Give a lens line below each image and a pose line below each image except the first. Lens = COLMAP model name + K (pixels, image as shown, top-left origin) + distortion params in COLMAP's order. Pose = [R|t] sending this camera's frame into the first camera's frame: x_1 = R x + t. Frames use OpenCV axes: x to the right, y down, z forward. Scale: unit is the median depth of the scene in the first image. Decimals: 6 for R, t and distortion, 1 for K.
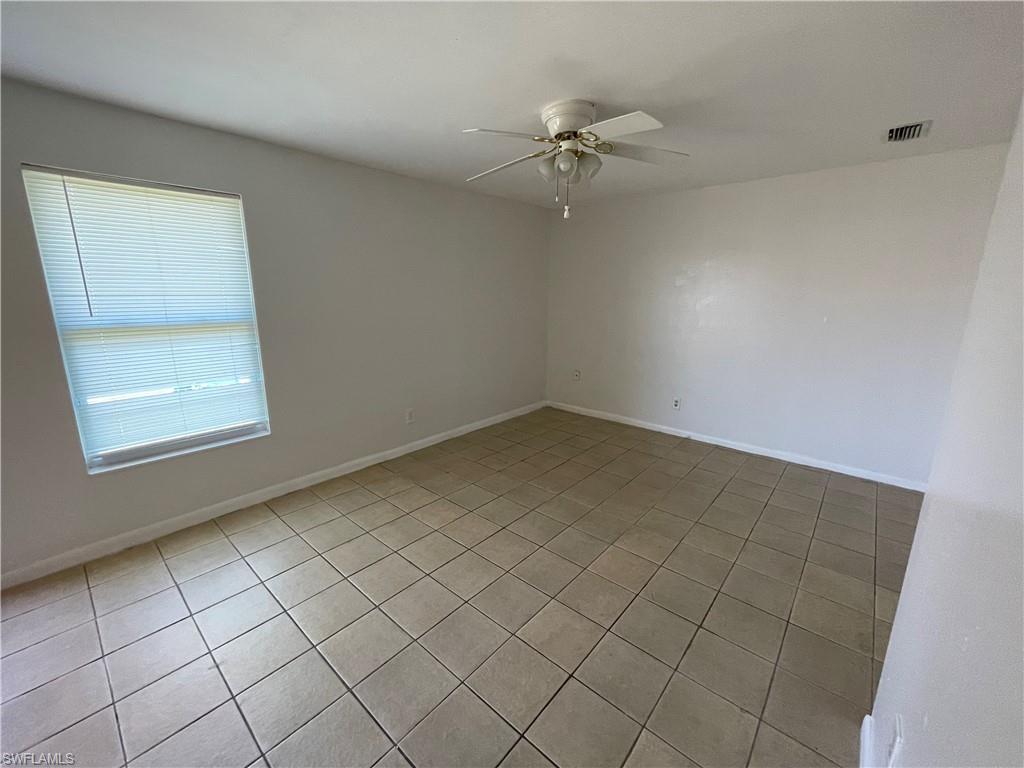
lens RADIAL K [[413.4, 0, 516.6], [0, 413.4, 382.7], [0, 0, 1]] dist [-0.004213, -0.000631]
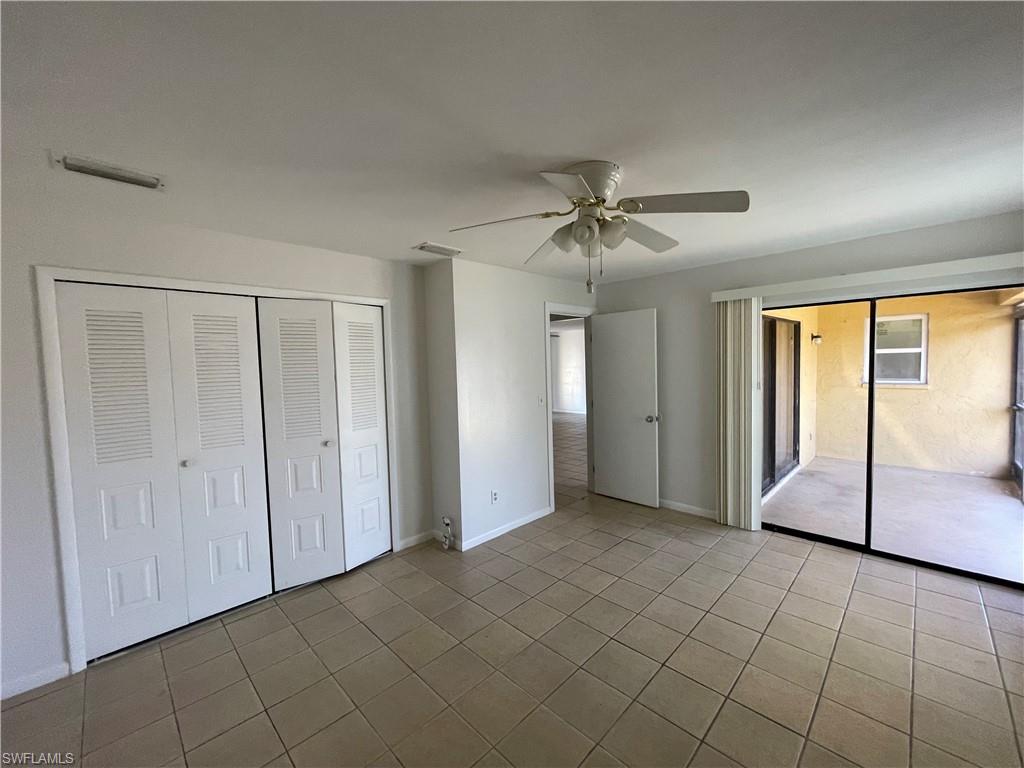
lens RADIAL K [[413.4, 0, 510.0], [0, 413.4, 386.8], [0, 0, 1]] dist [-0.004213, -0.000631]
pose [[-0.996935, 0.016892, 0.076387, 0.183100], [0.037803, 0.958866, 0.281329, -0.370115], [-0.068492, 0.283354, -0.956566, 1.522664]]
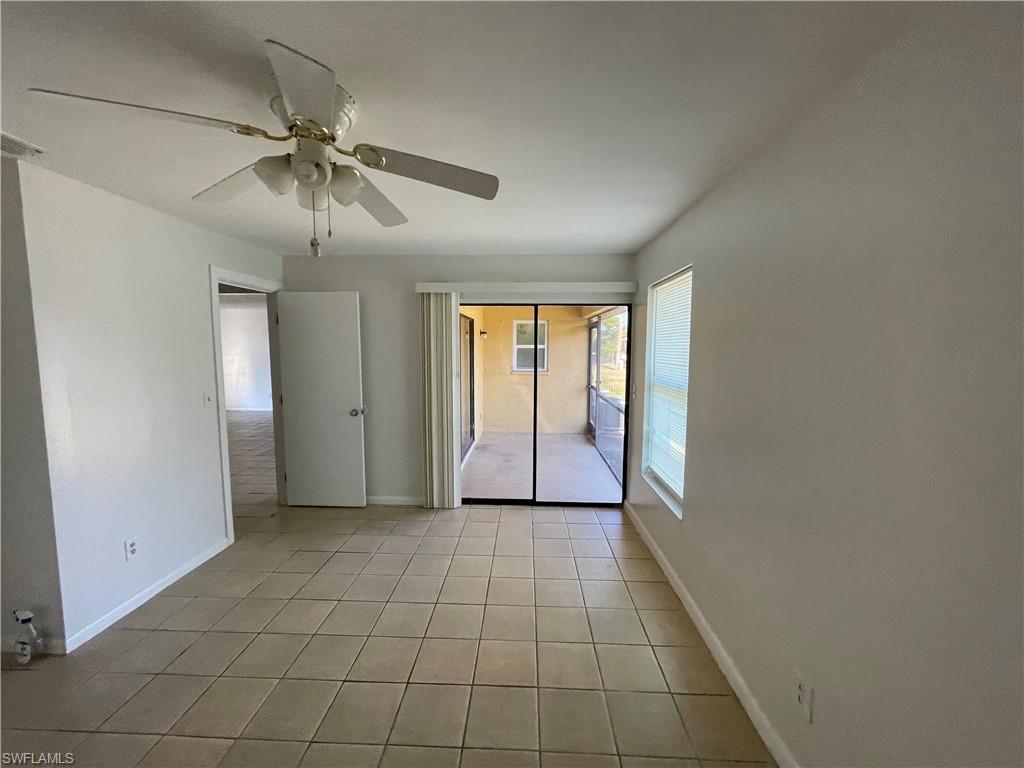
lens RADIAL K [[413.4, 0, 514.8], [0, 413.4, 384.2], [0, 0, 1]] dist [-0.004213, -0.000631]
pose [[-0.777137, 0.047069, -0.627569, 0.237404], [-0.149271, 0.954956, 0.256471, -0.339705], [0.611372, 0.292991, -0.735105, 1.397410]]
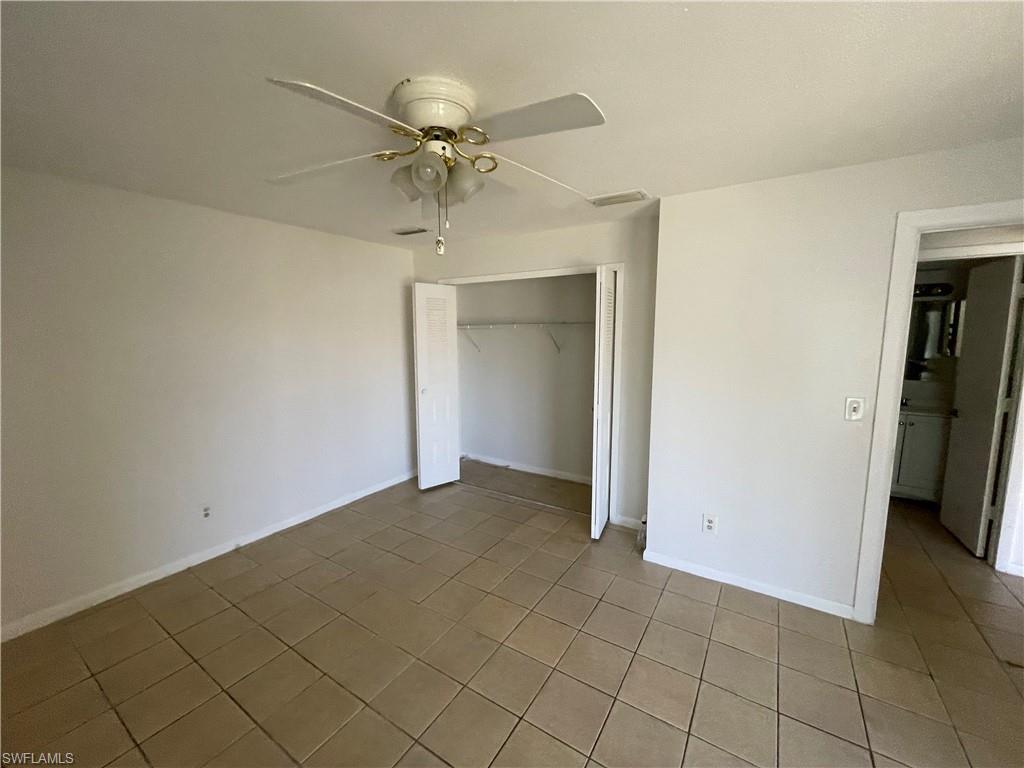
lens RADIAL K [[413.4, 0, 512.4], [0, 413.4, 384.8], [0, 0, 1]] dist [-0.004213, -0.000631]
pose [[-0.138714, -0.133332, 0.981316, -0.469789], [0.222472, 0.961374, 0.162070, -0.221995], [-0.965021, 0.240796, -0.103693, 0.824995]]
